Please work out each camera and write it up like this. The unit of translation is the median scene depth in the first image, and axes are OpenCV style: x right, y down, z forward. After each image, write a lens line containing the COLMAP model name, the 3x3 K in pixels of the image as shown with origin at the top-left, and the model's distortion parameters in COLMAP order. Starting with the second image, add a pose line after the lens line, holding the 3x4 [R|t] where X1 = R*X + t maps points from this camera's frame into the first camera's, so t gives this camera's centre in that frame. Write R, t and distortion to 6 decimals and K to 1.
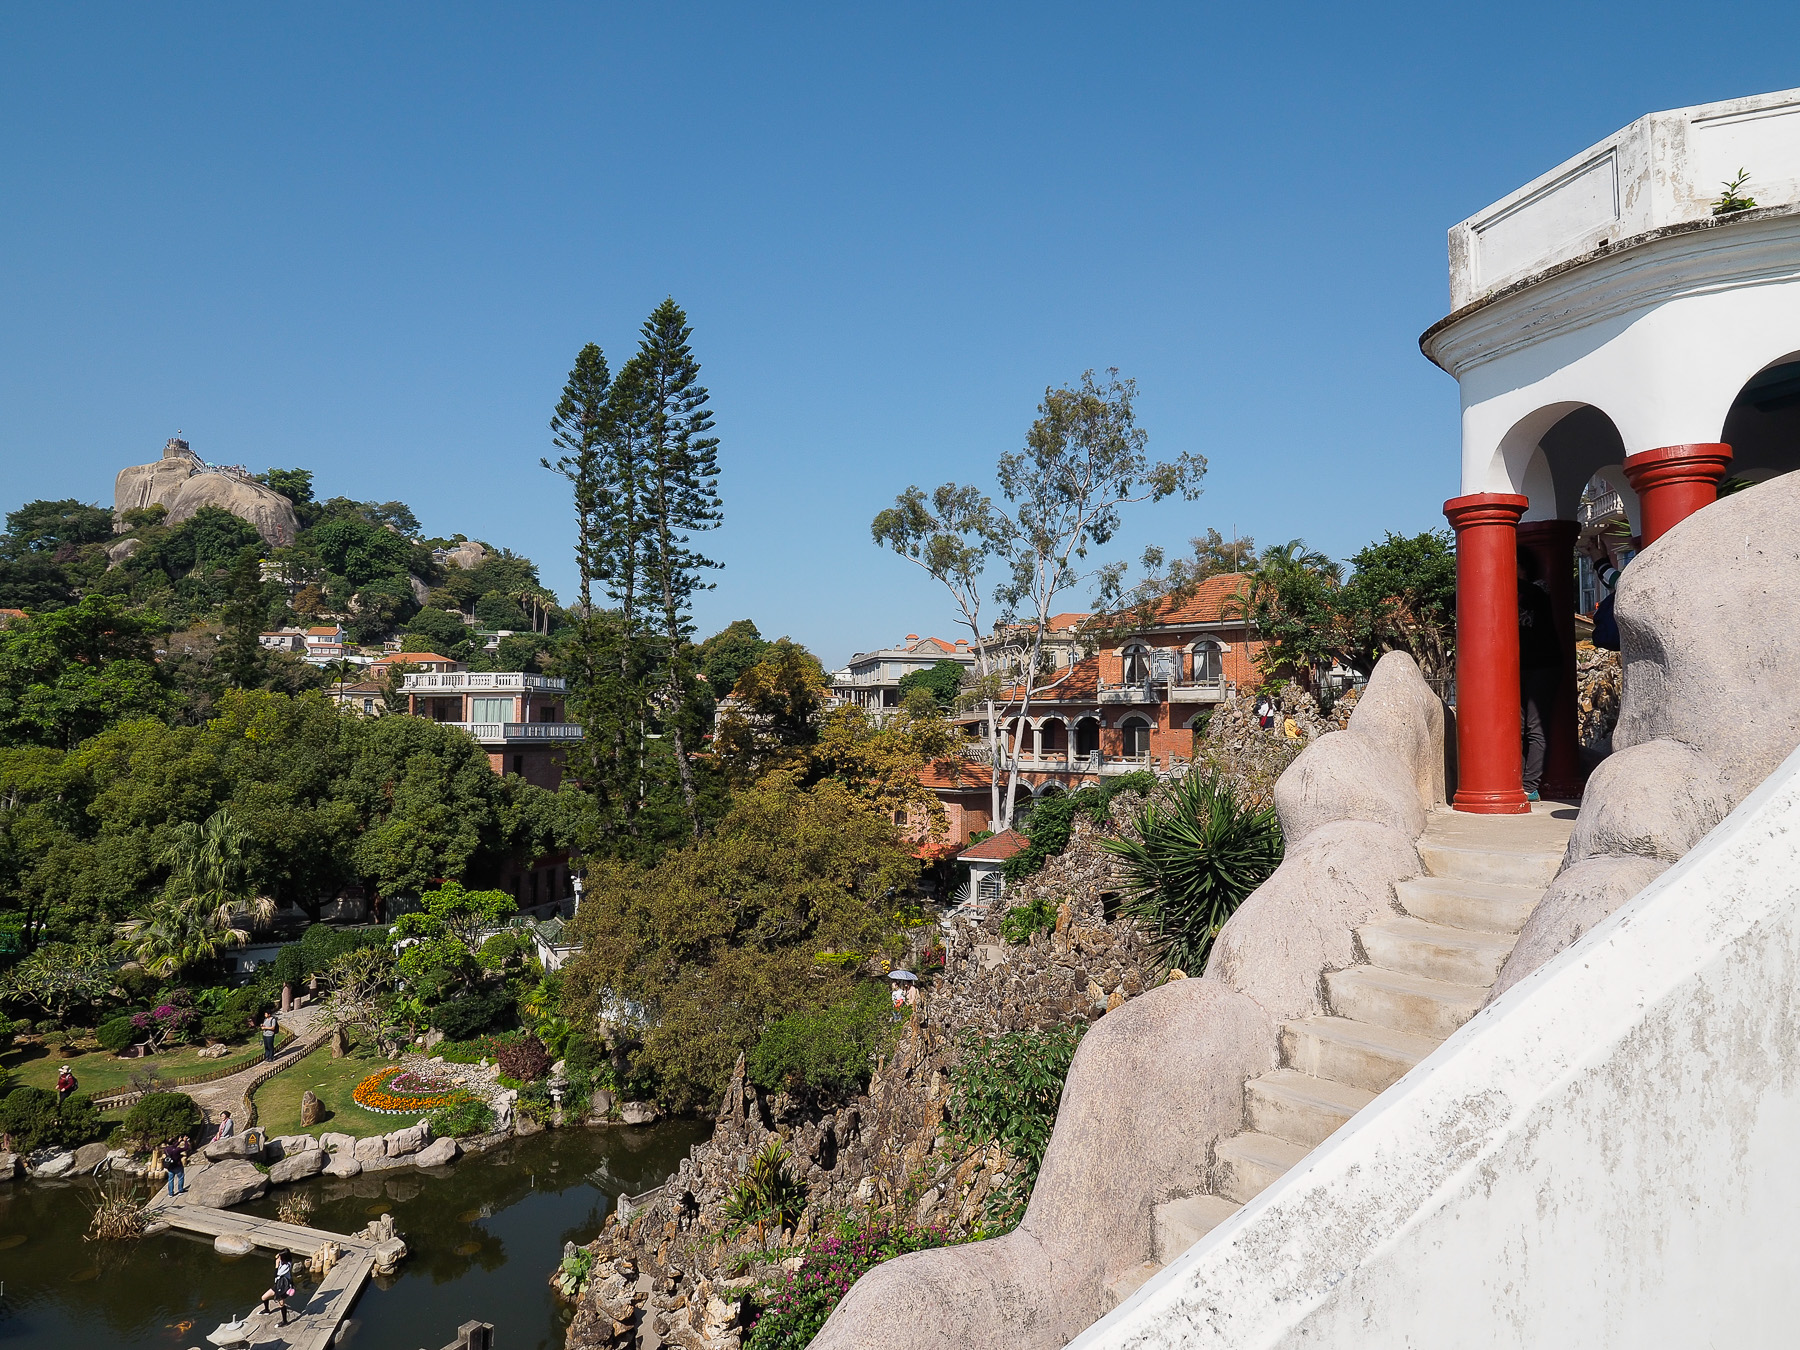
lens RADIAL K [[1131.8, 0, 911.9], [0, 1131.8, 663.6], [0, 0, 1]] dist [-0.003171, 0.001770]
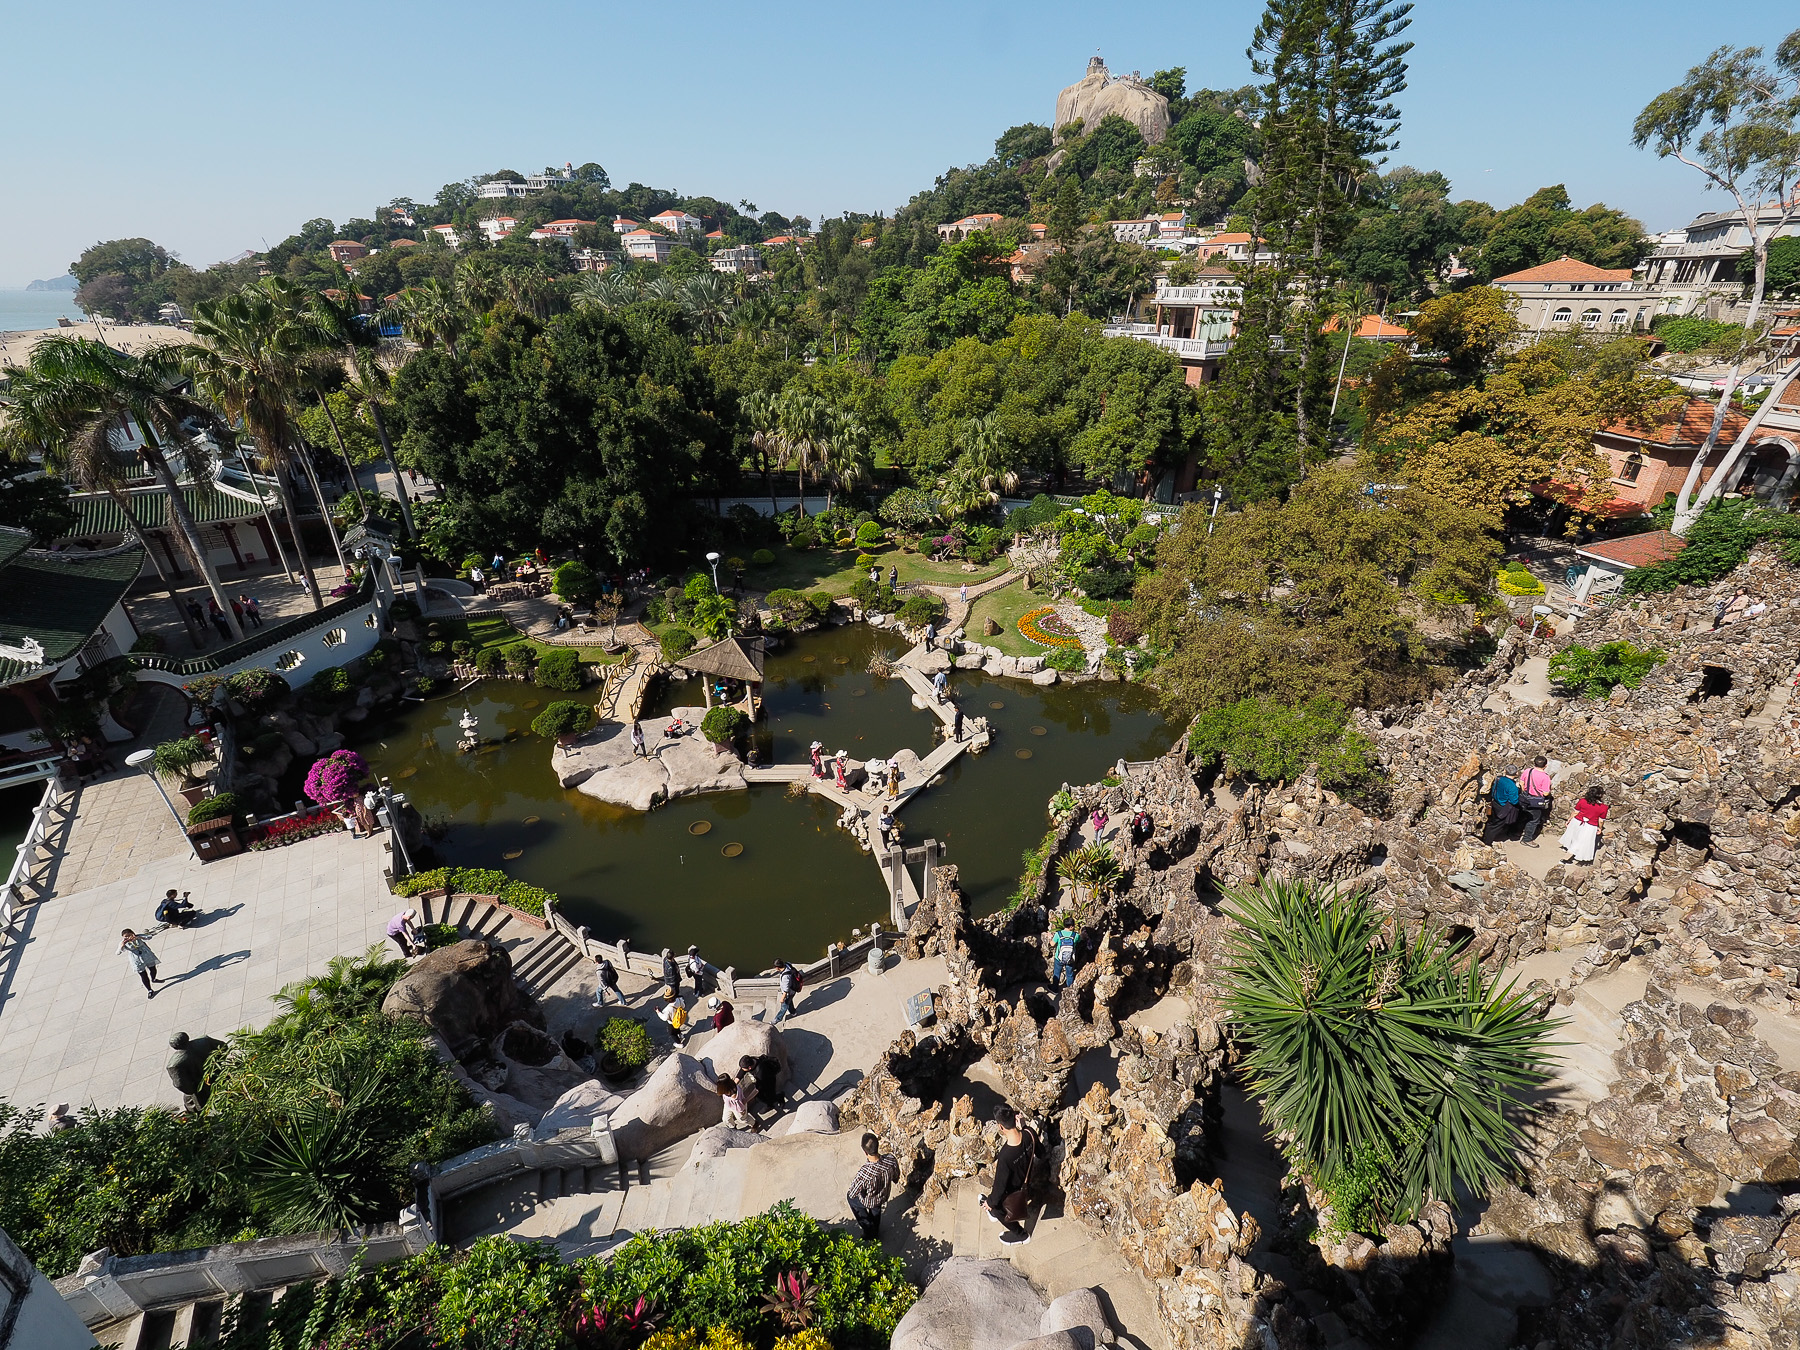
lens RADIAL K [[762.5, 0, 898.1], [0, 762.5, 667.4], [0, 0, 1]] dist [0.004383, -0.005915]
pose [[0.687530, 0.322471, -0.650626, 0.081221], [0.048404, 0.873643, 0.484154, -0.067122], [0.724541, -0.364363, 0.585047, 0.151267]]
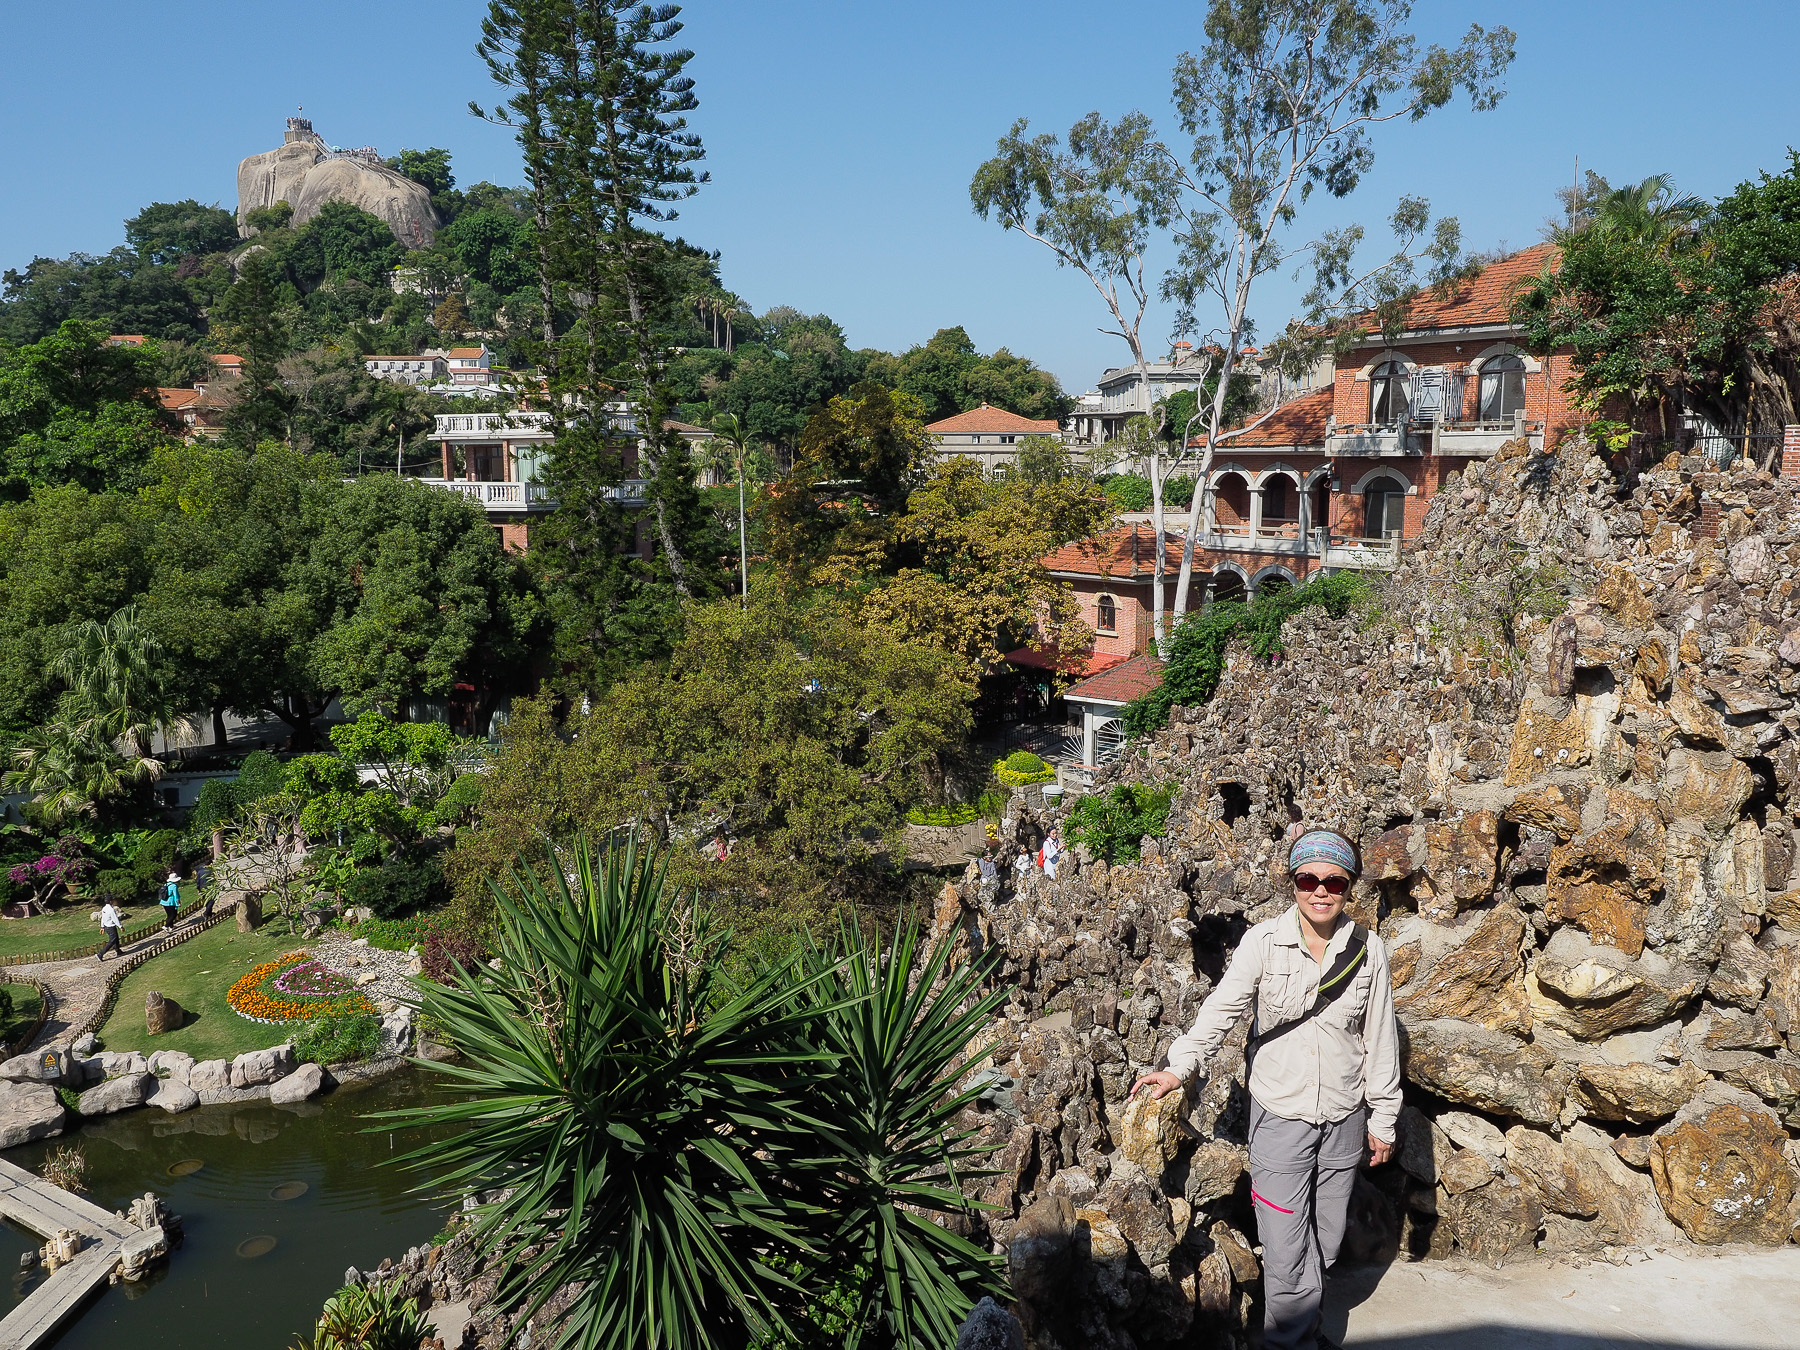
lens RADIAL K [[1404.9, 0, 930.5], [0, 1404.9, 666.2], [0, 0, 1]] dist [-0.006357, 0.011940]
pose [[0.978811, 0.023751, -0.203384, 0.111446], [0.017586, 0.979830, 0.199060, -0.010724], [0.204010, -0.198419, 0.958650, 0.160606]]
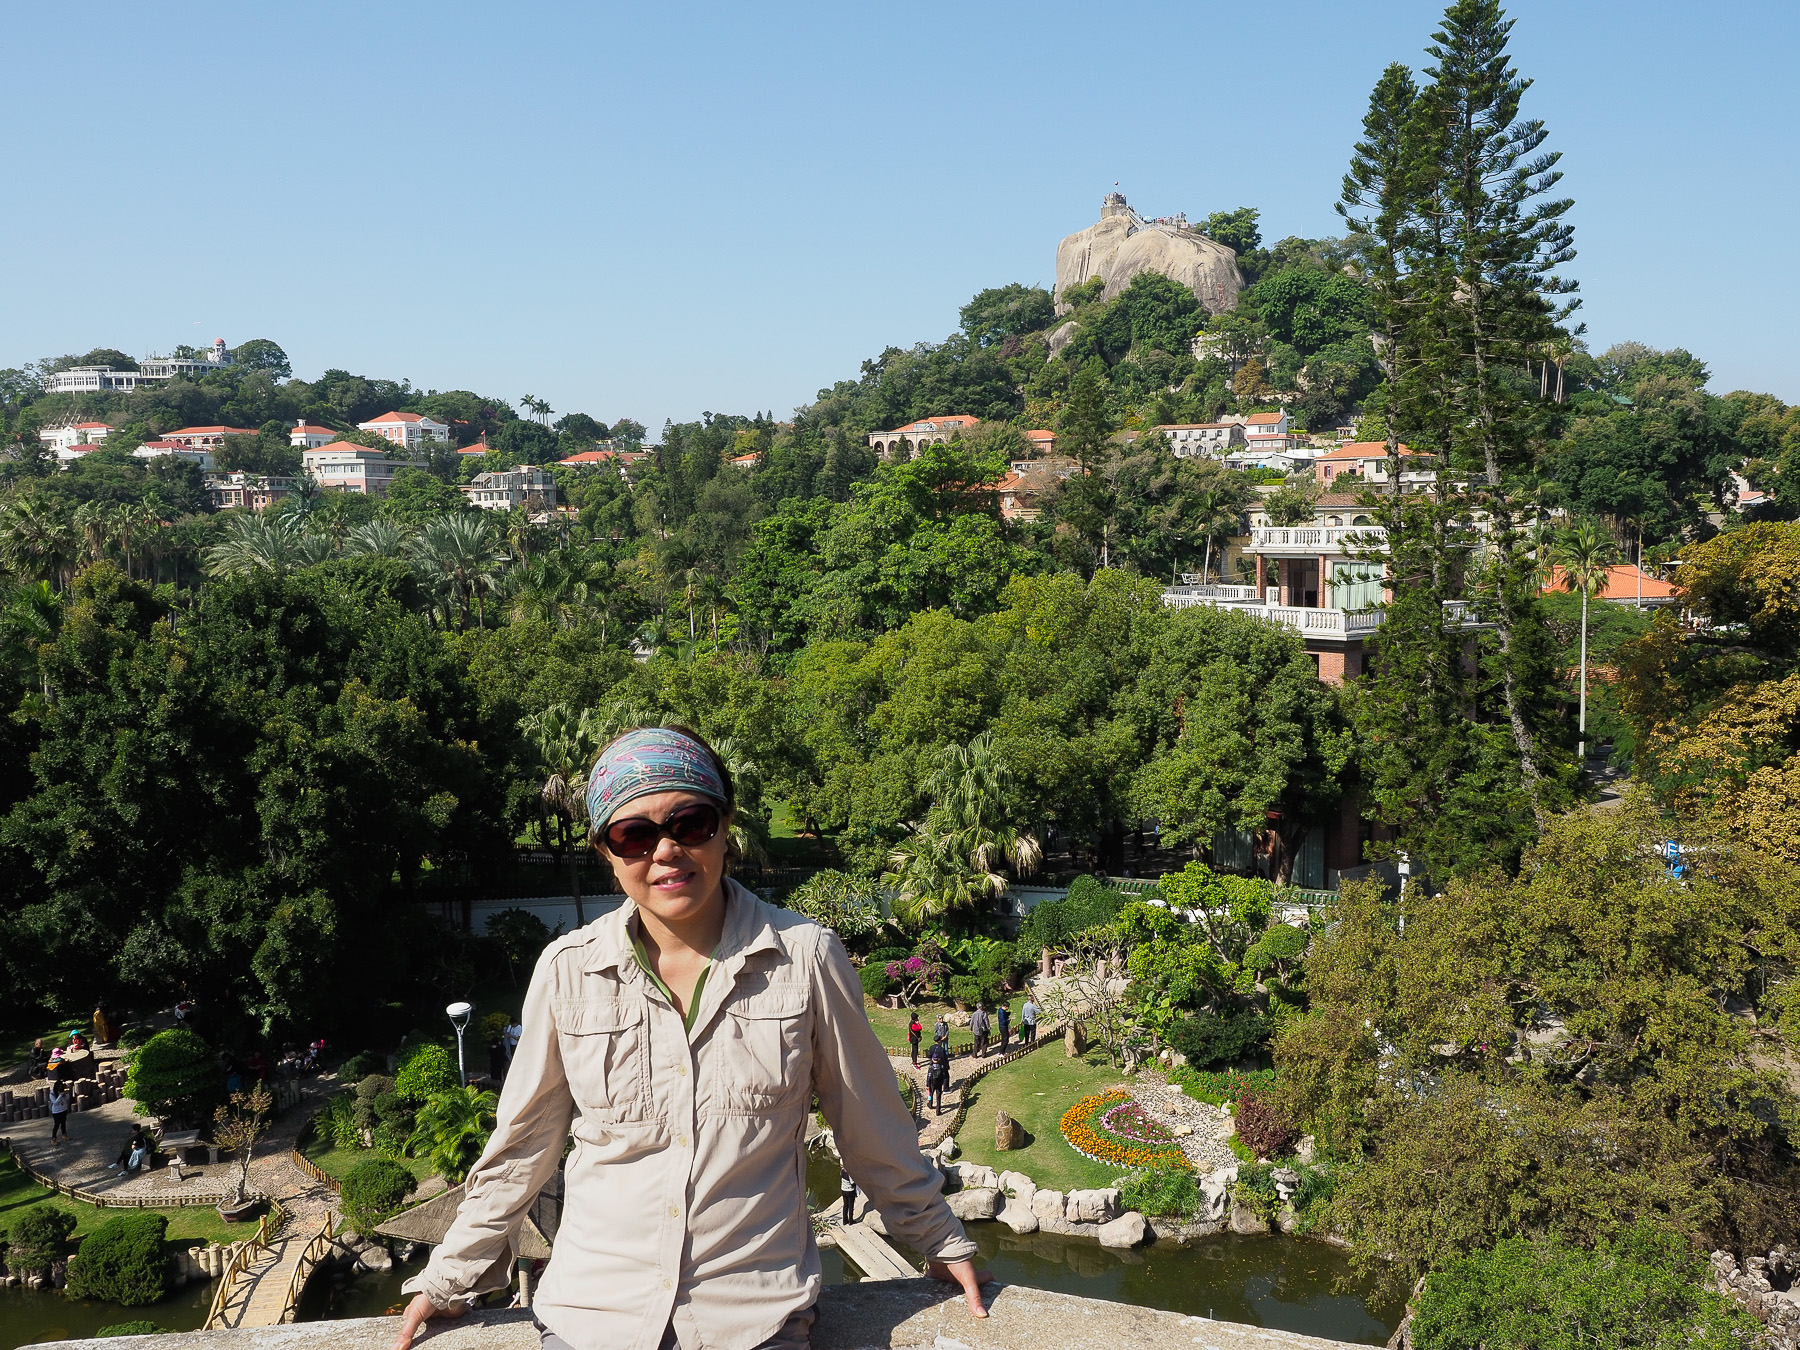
lens RADIAL K [[1518.4, 0, 905.5], [0, 1518.4, 671.4], [0, 0, 1]] dist [0.017383, -0.018898]
pose [[0.736418, 0.054761, -0.674307, 0.105549], [0.055194, 0.988533, 0.140557, -0.071994], [0.674272, -0.140726, 0.724951, 0.117218]]
